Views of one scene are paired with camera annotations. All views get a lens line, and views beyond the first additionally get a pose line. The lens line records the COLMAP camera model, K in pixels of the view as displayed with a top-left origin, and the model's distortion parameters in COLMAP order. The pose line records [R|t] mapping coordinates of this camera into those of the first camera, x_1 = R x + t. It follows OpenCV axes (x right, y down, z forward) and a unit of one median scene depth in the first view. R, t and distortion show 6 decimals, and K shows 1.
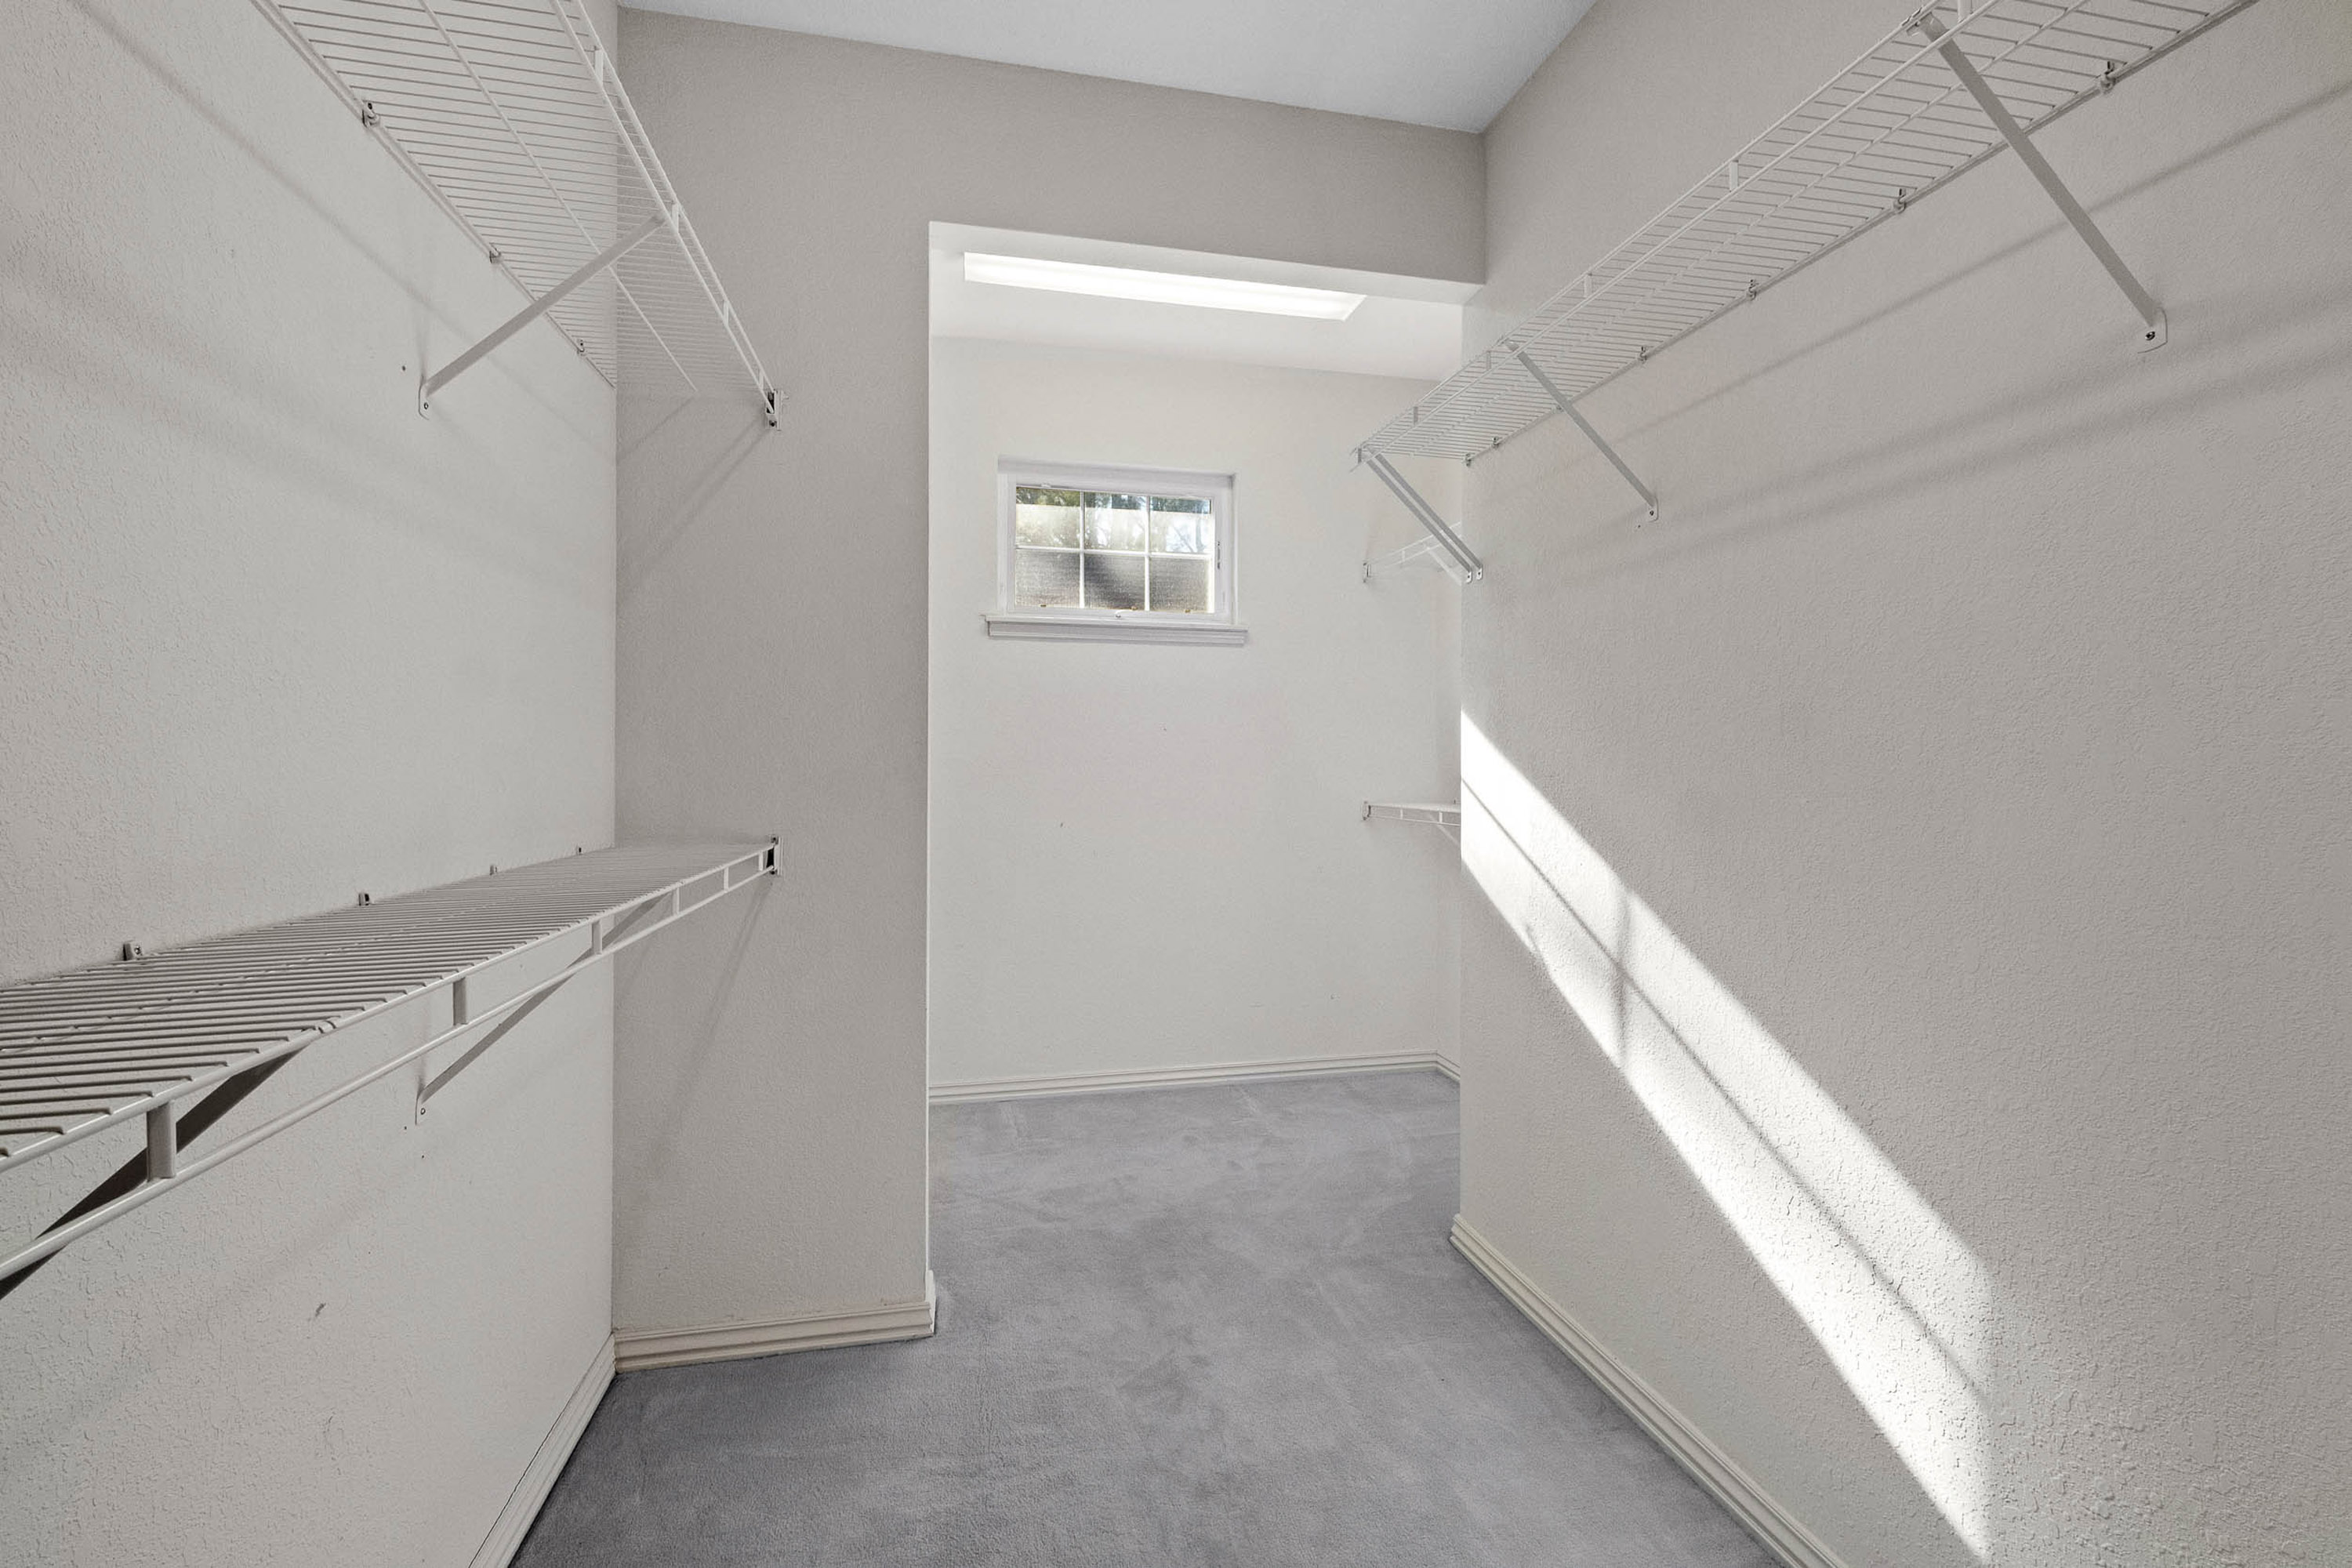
lens RADIAL K [[1027.0, 0, 1185.2], [0, 1027.0, 776.9], [0, 0, 1]] dist [-0.001986, -0.000737]
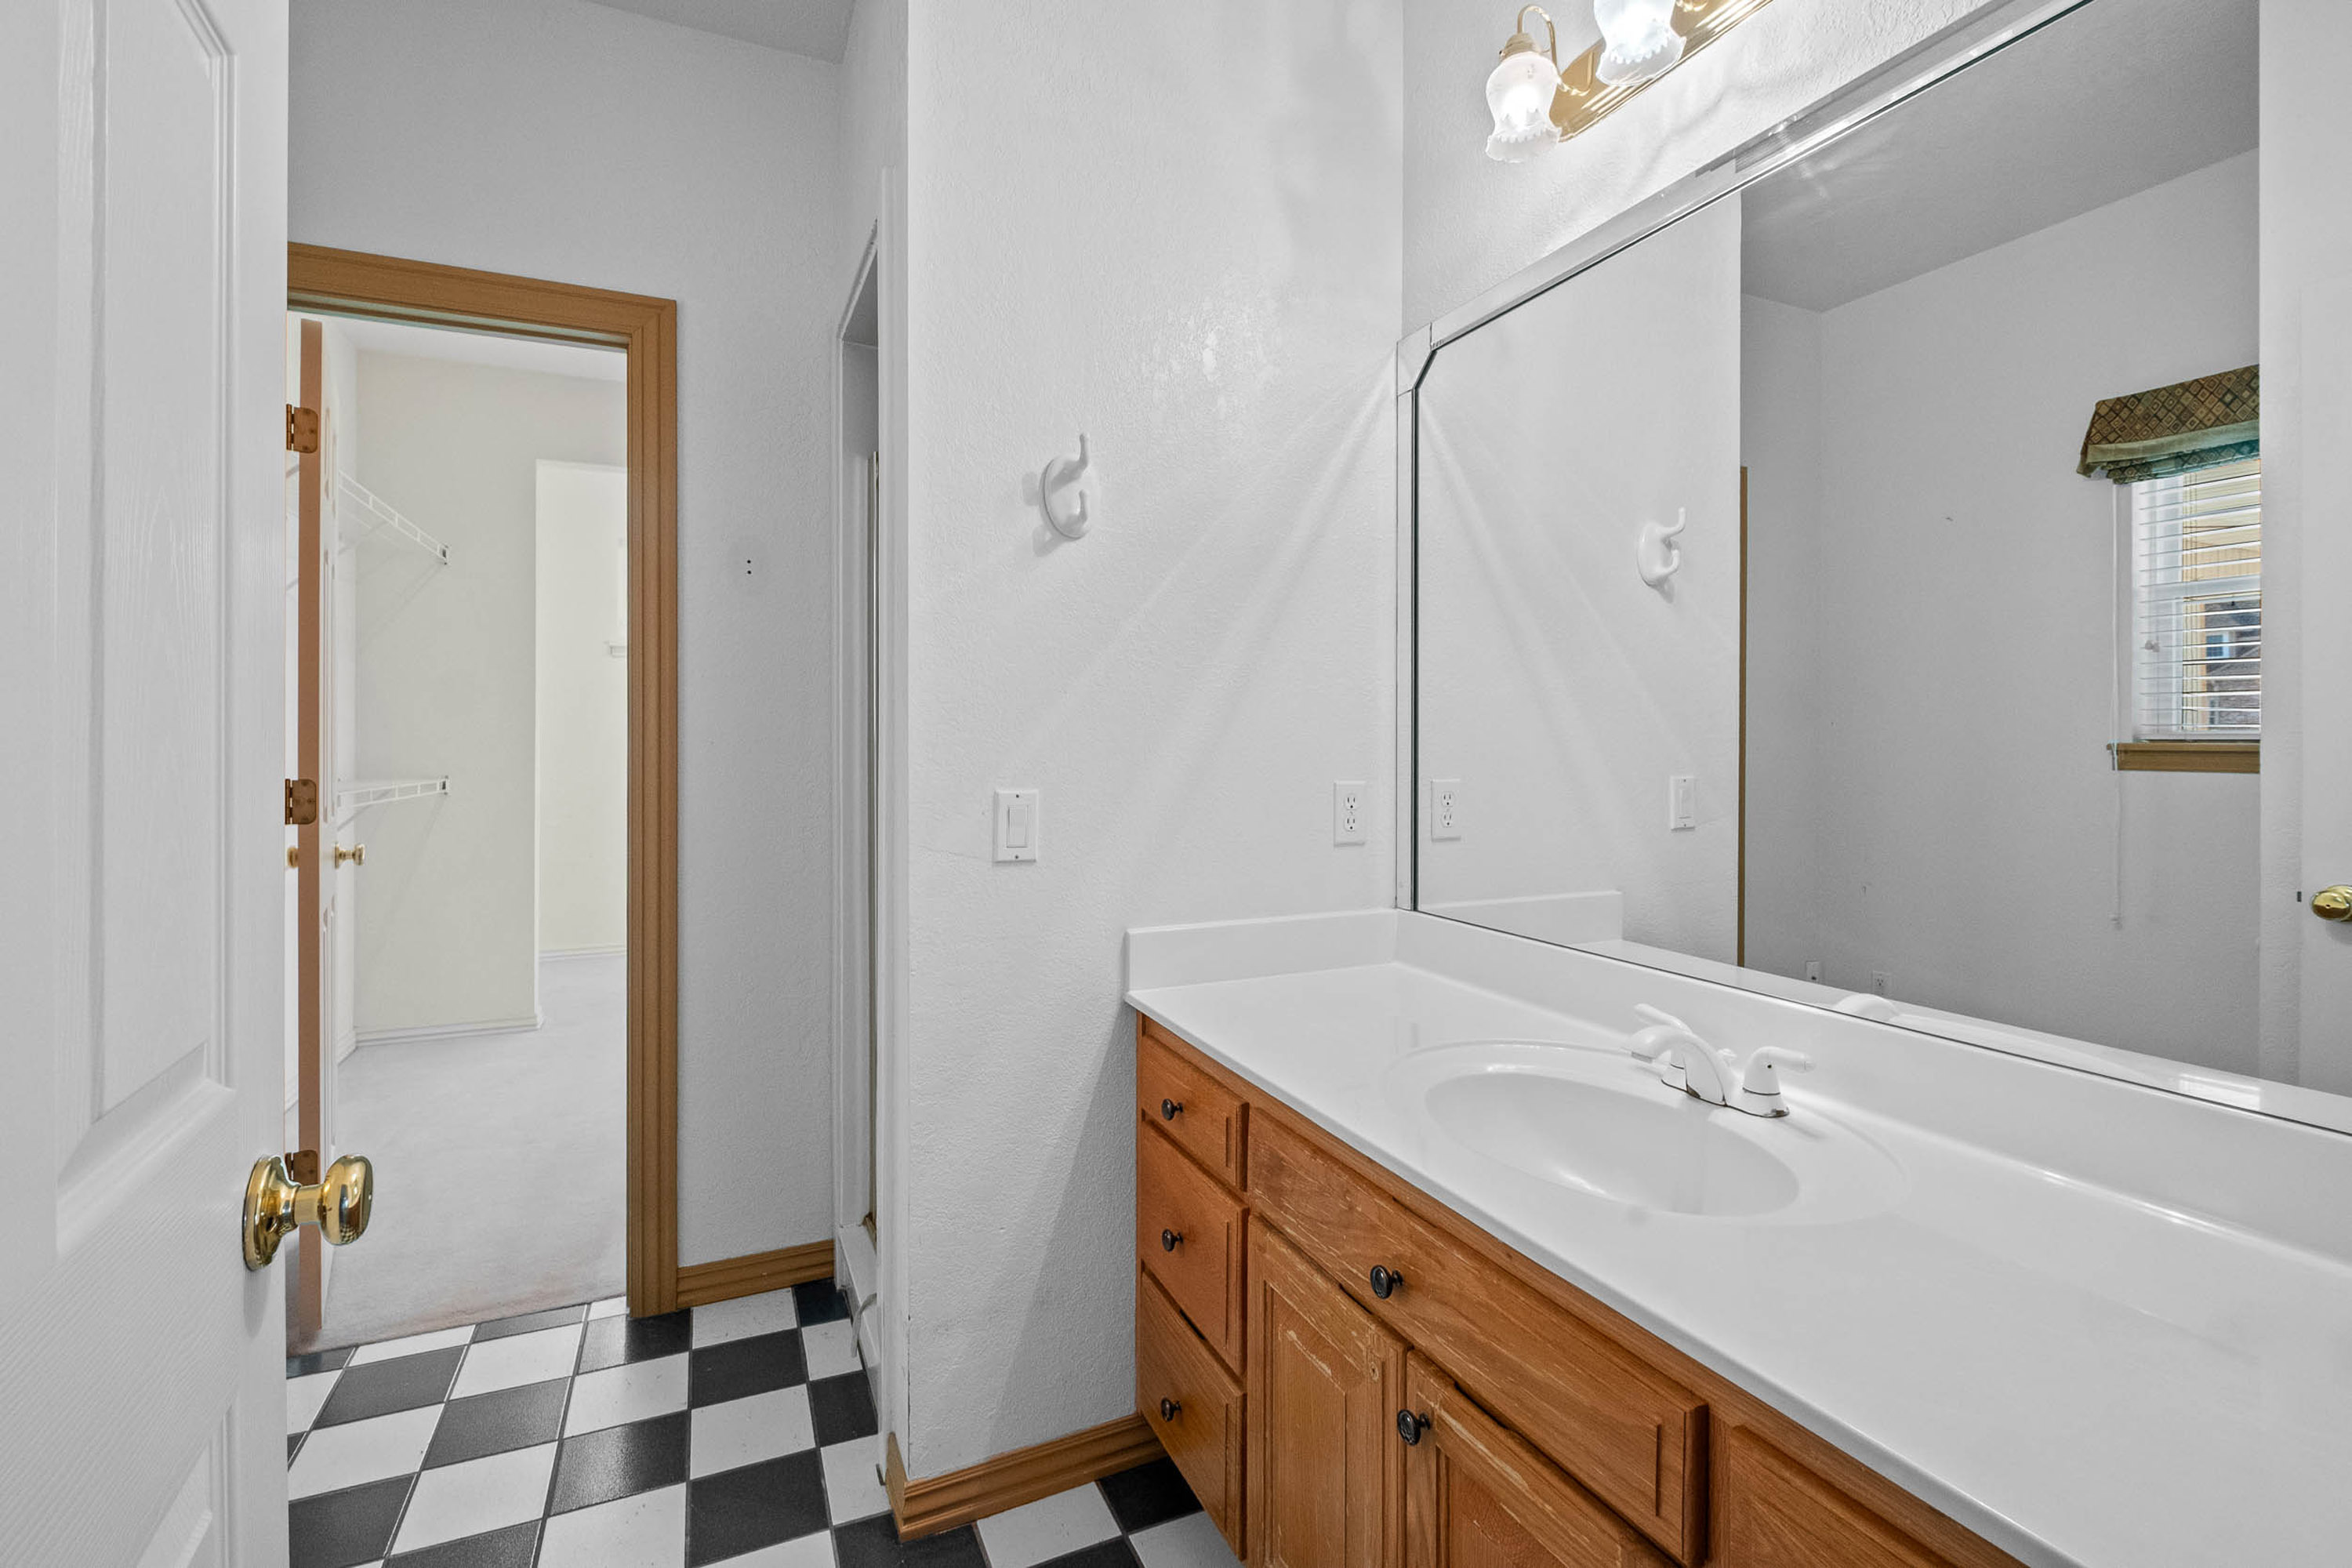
lens RADIAL K [[1027.0, 0, 1164.7], [0, 1027.0, 767.3], [0, 0, 1]] dist [-0.001986, -0.000737]
pose [[0.978256, -0.000848, 0.207398, 0.548545], [-0.000089, 0.999990, 0.004507, 0.035440], [-0.207400, -0.004427, 0.978246, -1.230399]]
